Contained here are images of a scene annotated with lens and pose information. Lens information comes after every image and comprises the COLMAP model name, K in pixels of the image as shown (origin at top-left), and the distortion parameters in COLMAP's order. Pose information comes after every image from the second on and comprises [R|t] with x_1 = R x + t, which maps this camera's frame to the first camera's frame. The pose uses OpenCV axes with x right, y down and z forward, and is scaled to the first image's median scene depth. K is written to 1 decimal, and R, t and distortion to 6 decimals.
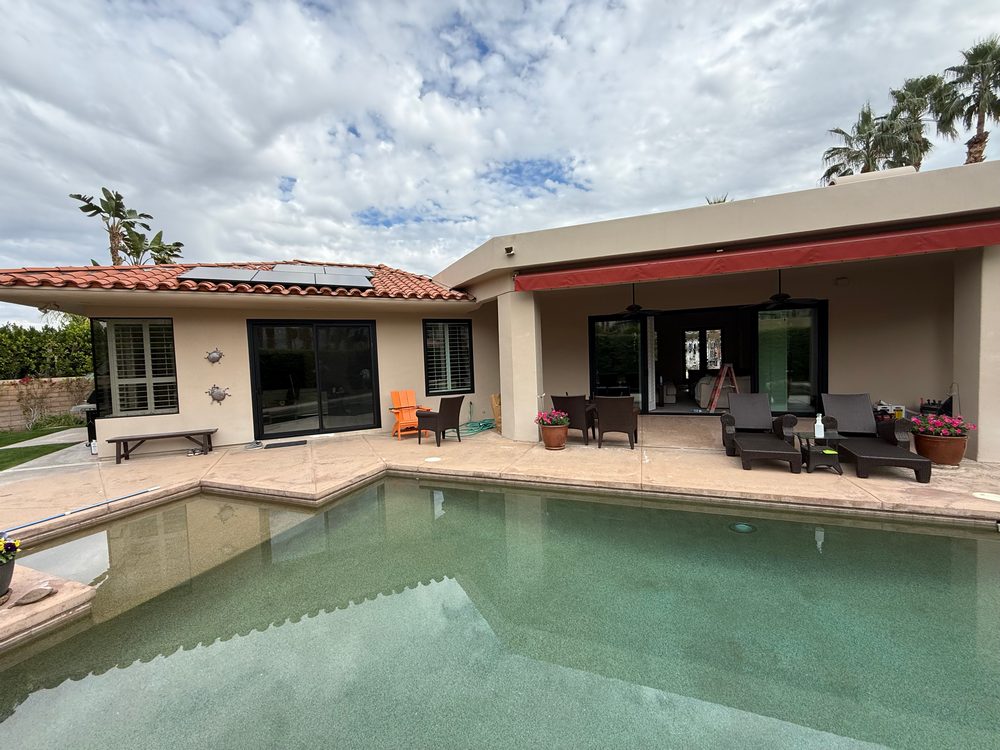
lens RADIAL K [[400.1, 0, 500.0], [0, 400.1, 375.0], [0, 0, 1]] dist [0.002287, 0.000405]
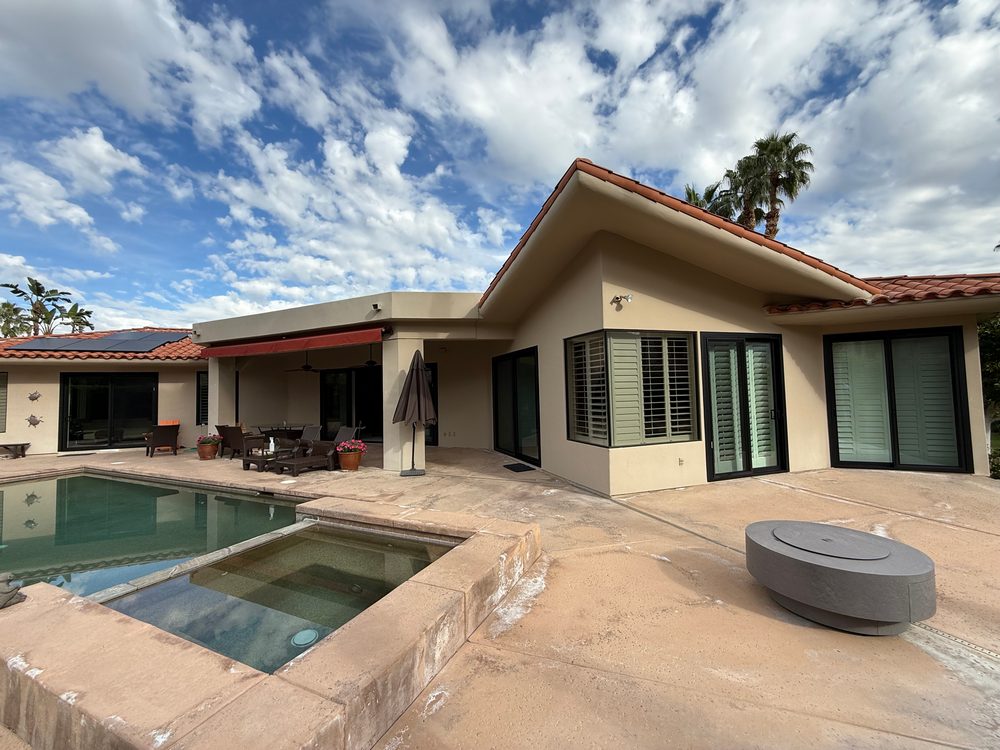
lens RADIAL K [[400.1, 0, 500.0], [0, 400.1, 375.0], [0, 0, 1]] dist [0.002287, 0.000405]
pose [[0.997104, 0.011516, -0.075173, 1.162627], [-0.017907, 0.996228, -0.084911, -0.026985], [0.073911, 0.086011, 0.993549, -0.411333]]
